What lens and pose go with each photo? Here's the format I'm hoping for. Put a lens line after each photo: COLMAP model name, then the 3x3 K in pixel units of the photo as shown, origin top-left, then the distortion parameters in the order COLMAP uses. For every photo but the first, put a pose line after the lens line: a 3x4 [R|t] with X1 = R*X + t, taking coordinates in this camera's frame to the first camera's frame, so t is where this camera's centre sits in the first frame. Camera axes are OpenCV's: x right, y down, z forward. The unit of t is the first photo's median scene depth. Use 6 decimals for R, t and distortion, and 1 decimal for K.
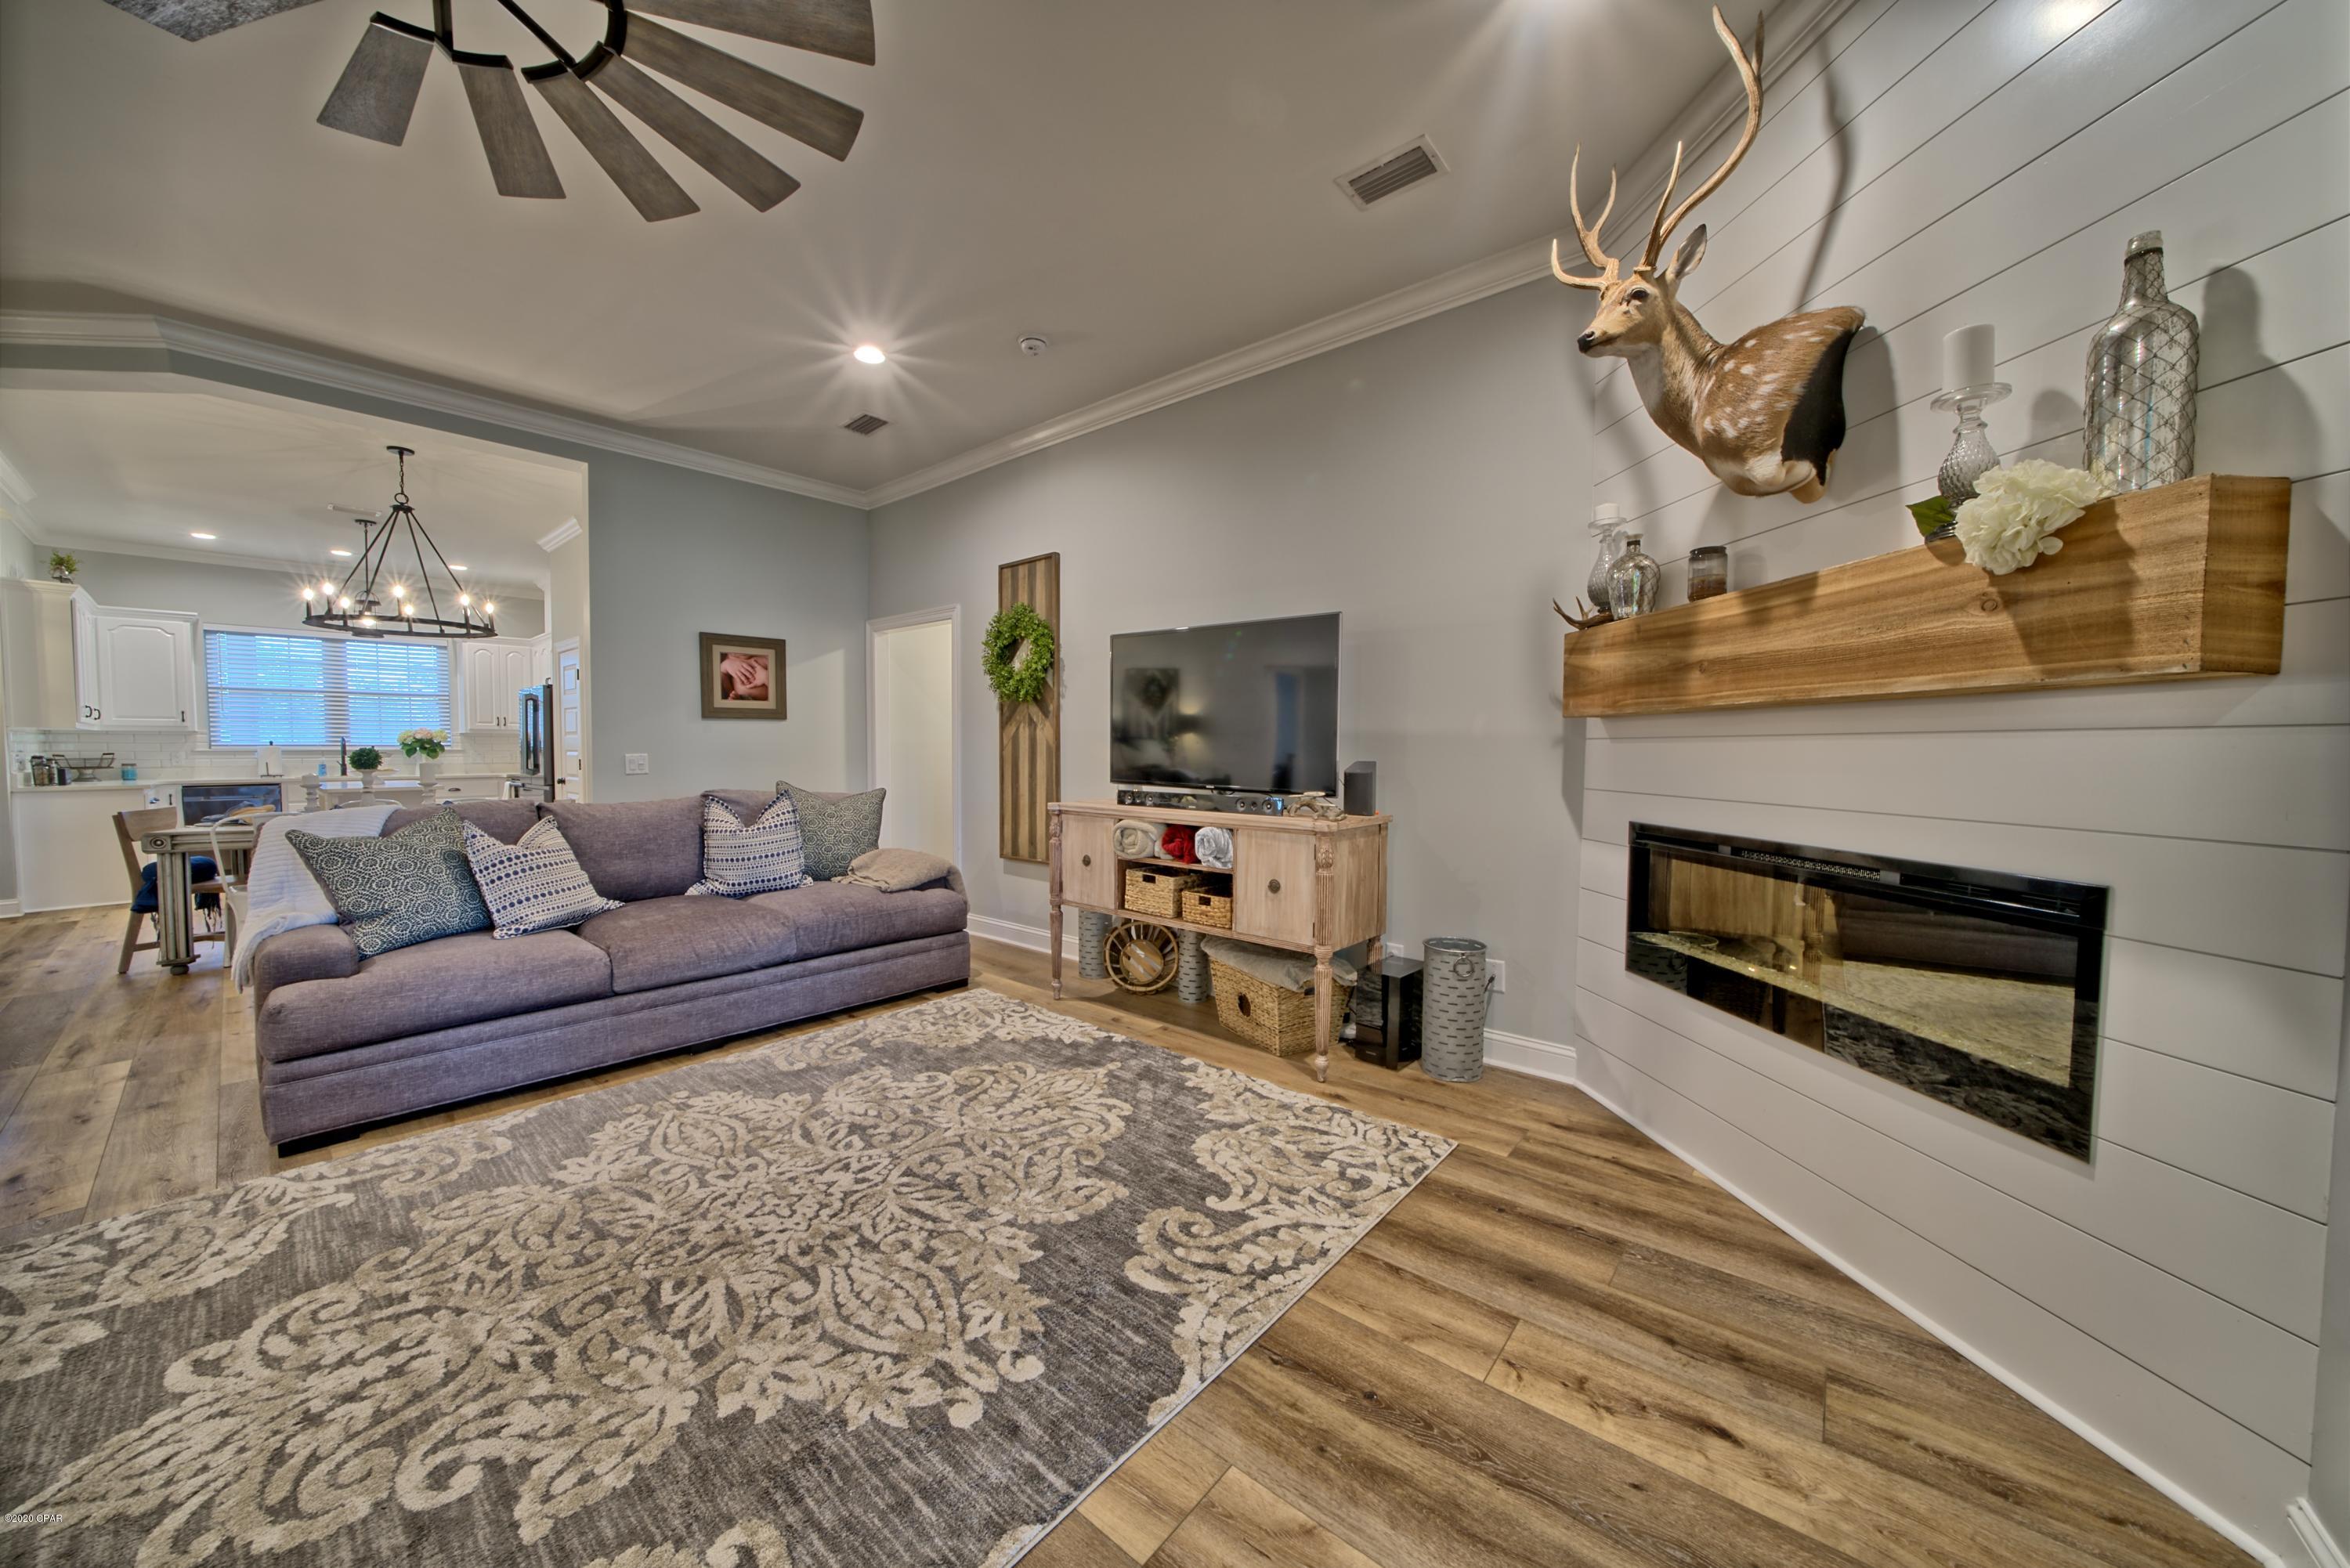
lens RADIAL K [[810.6, 0, 1168.3], [0, 810.6, 783.9], [0, 0, 1]] dist [-0.025635, 0.002131]
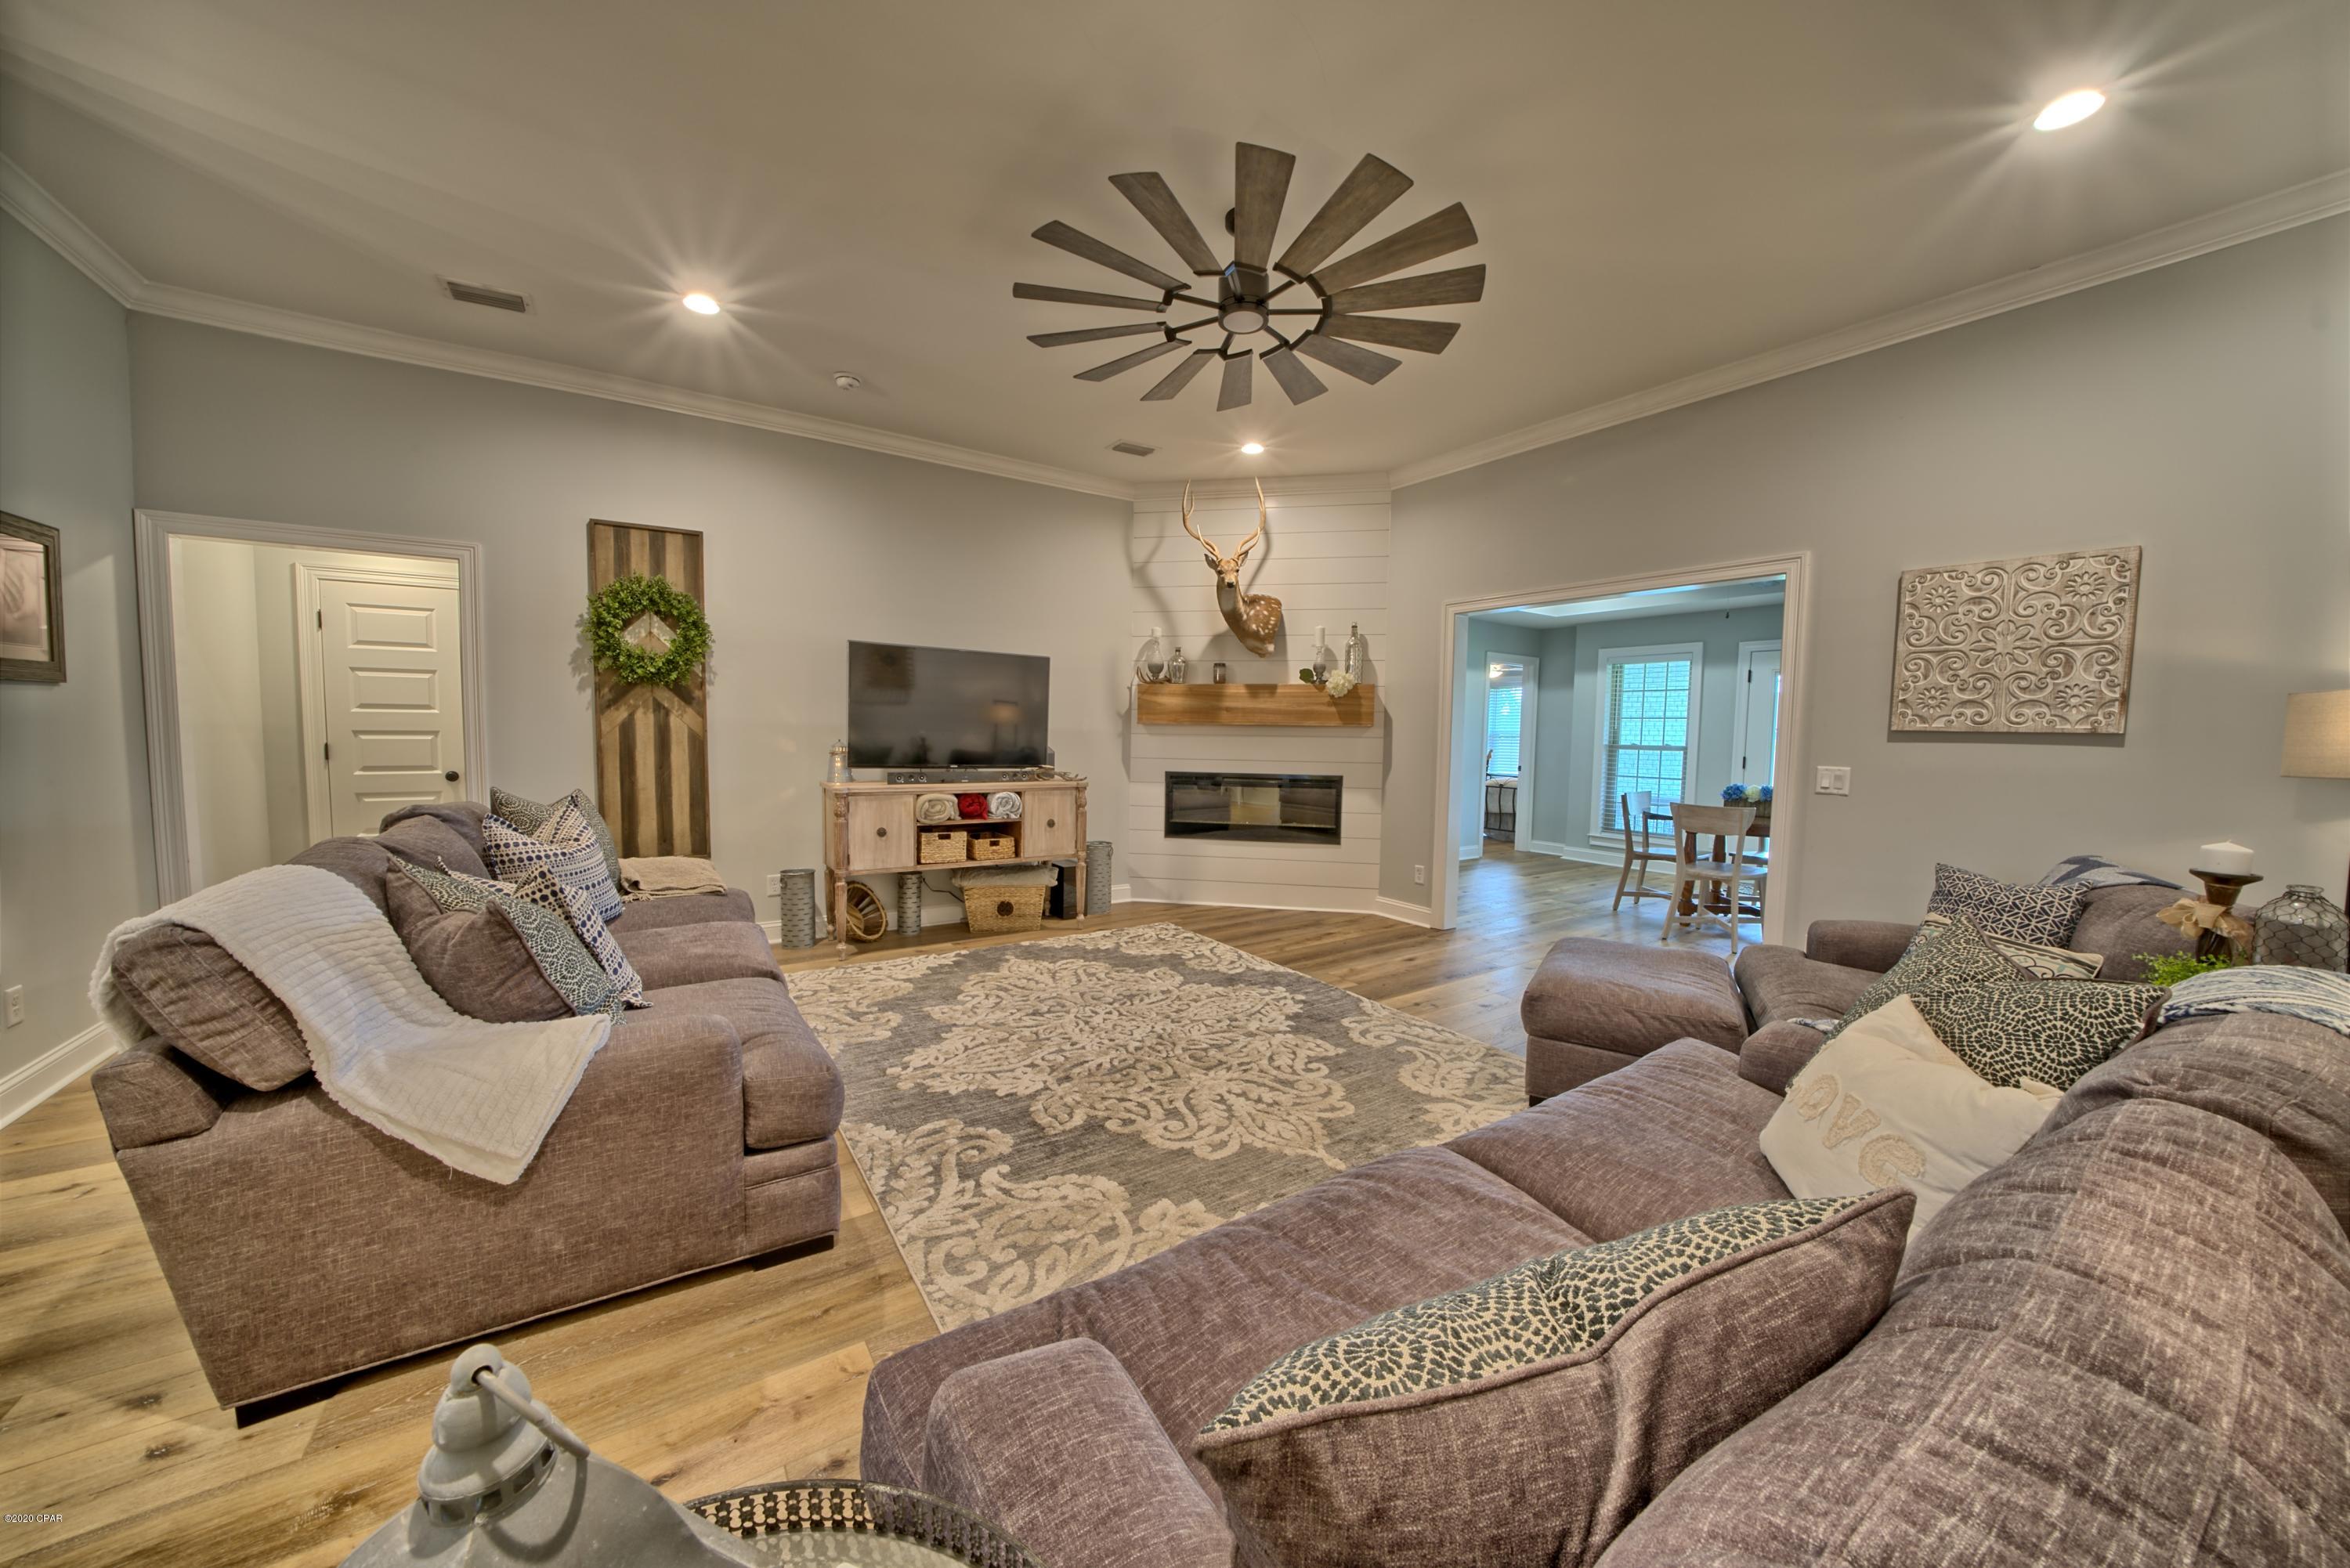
lens RADIAL K [[810.6, 0, 1168.3], [0, 810.6, 783.9], [0, 0, 1]] dist [-0.025635, 0.002131]
pose [[0.277568, -0.064055, 0.958568, -1.481581], [0.027574, 0.997895, 0.058698, -0.047443], [-0.960310, 0.010139, 0.278750, 0.333934]]
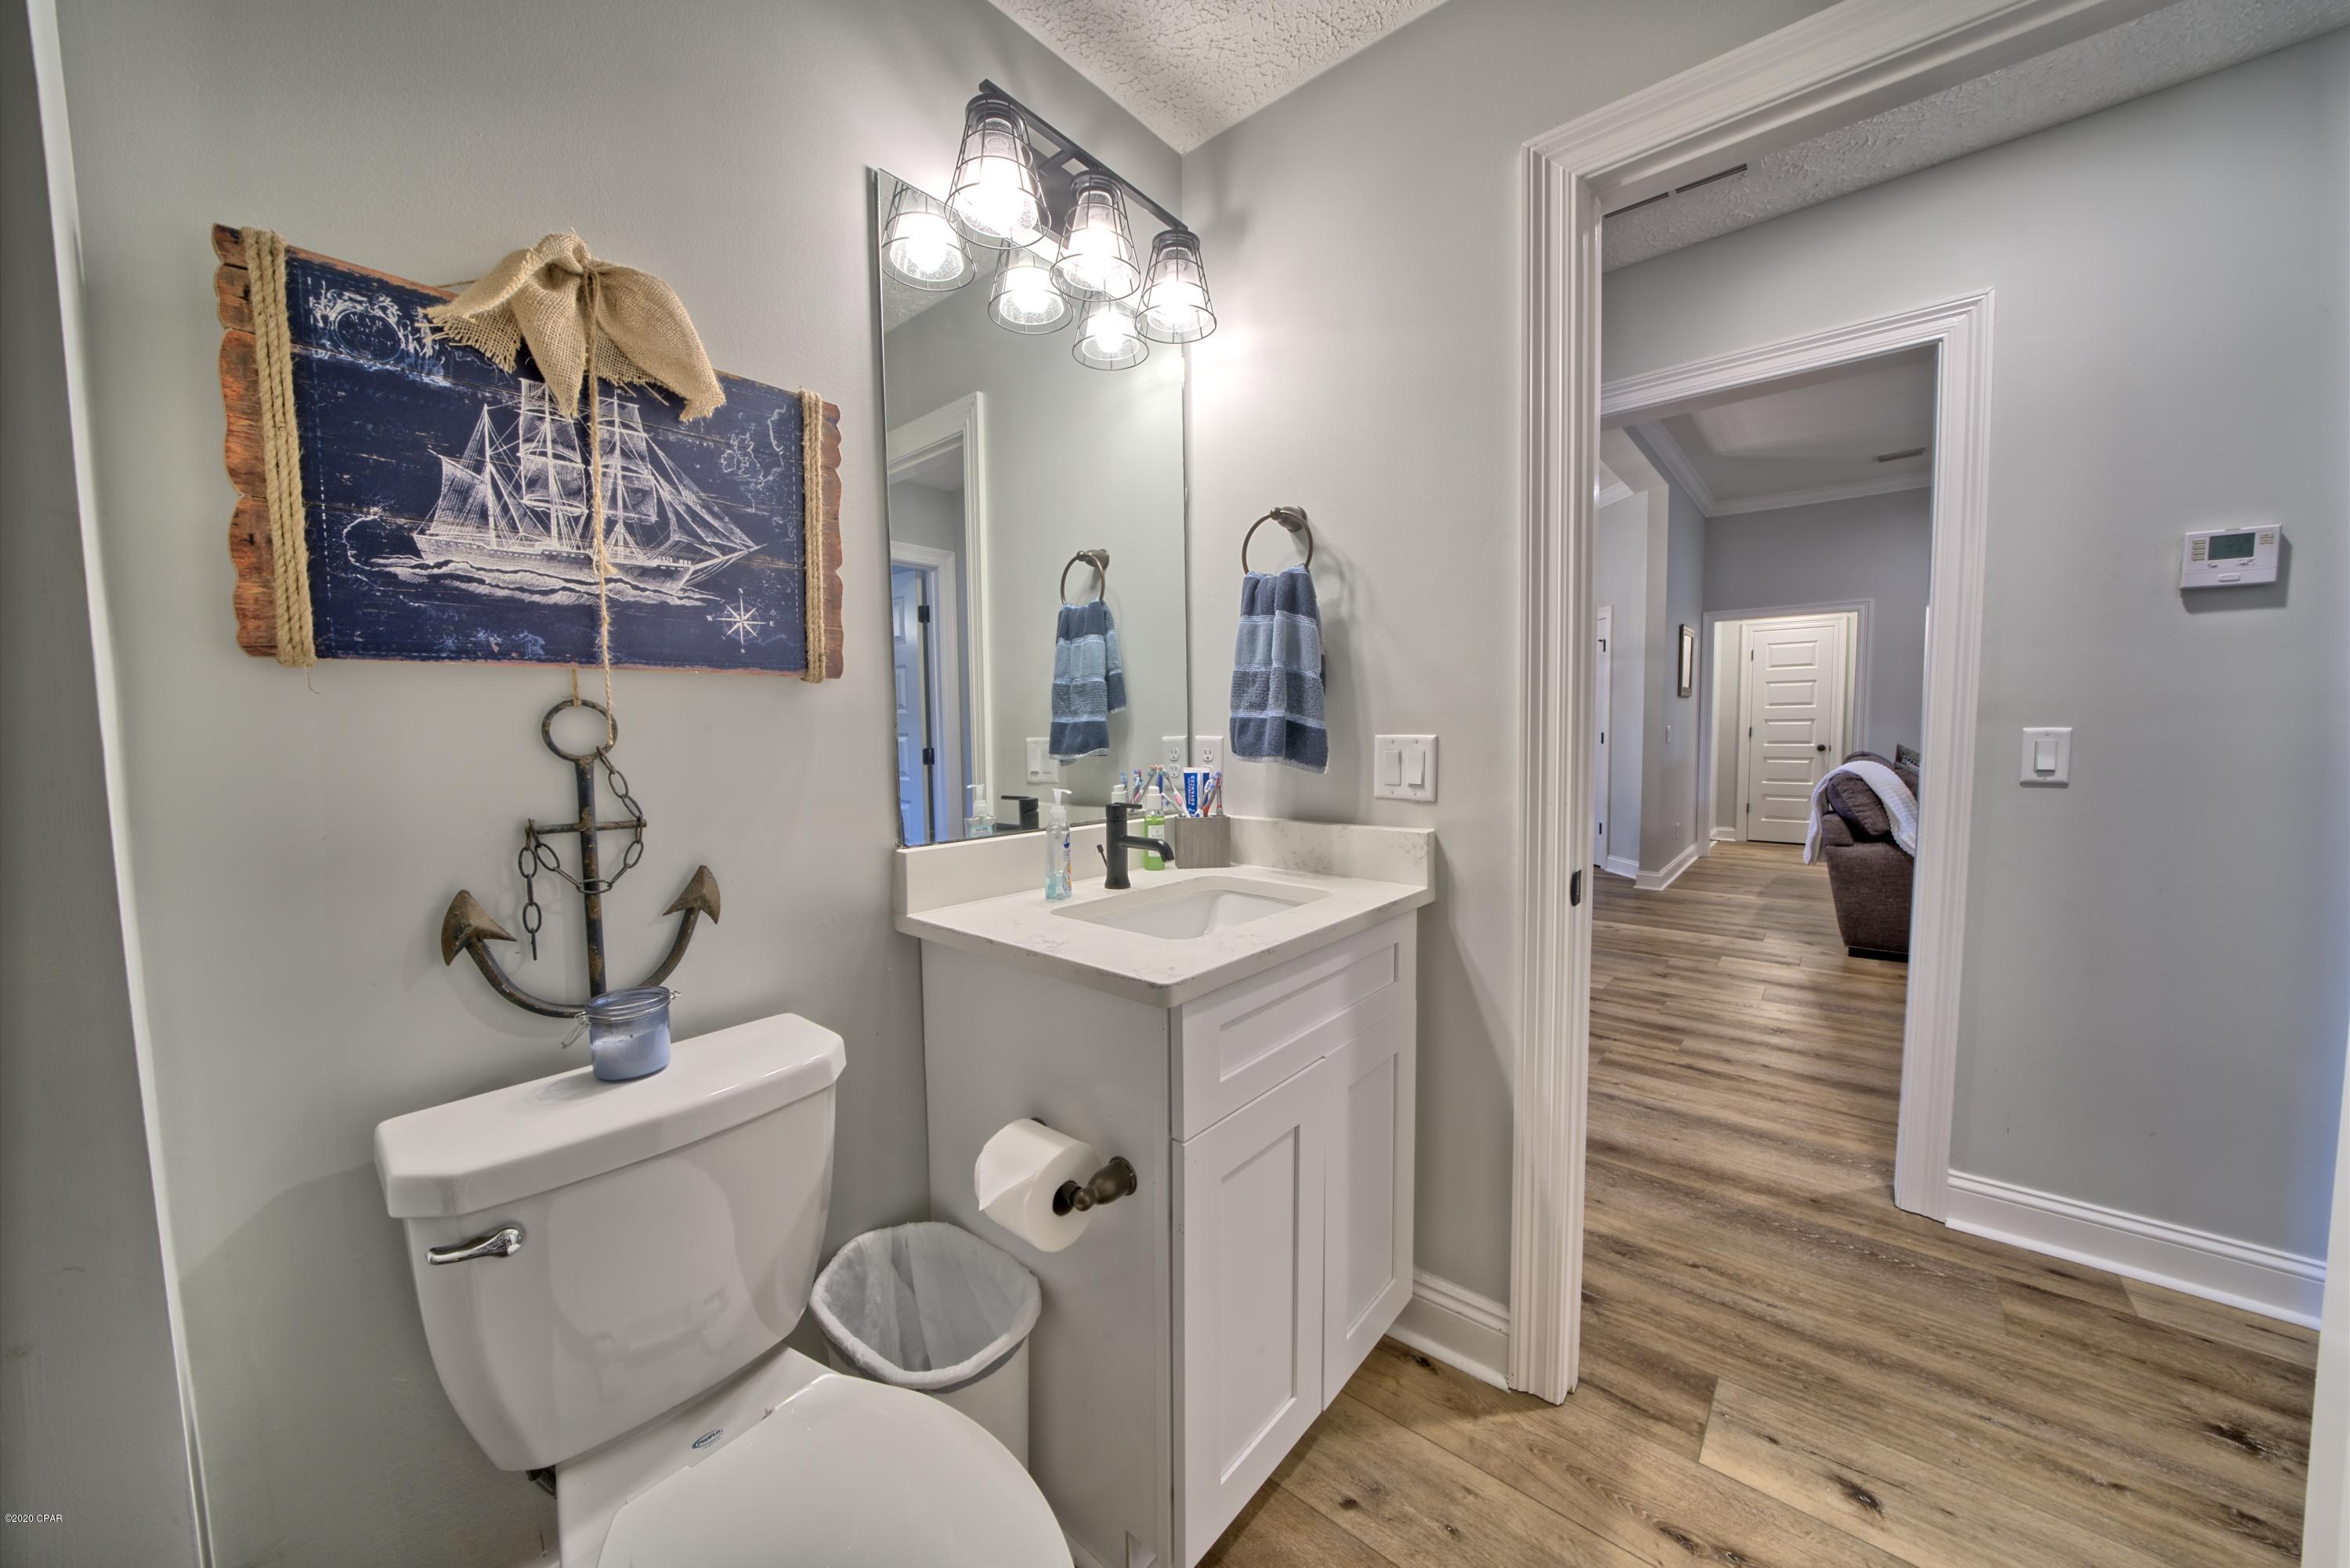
lens RADIAL K [[810.6, 0, 1168.3], [0, 810.6, 783.9], [0, 0, 1]] dist [-0.025635, 0.002131]
pose [[0.999910, -0.012813, -0.004097, -2.451118], [0.012917, 0.999564, 0.026541, 0.021516], [0.003756, -0.026592, 0.999639, -0.401696]]
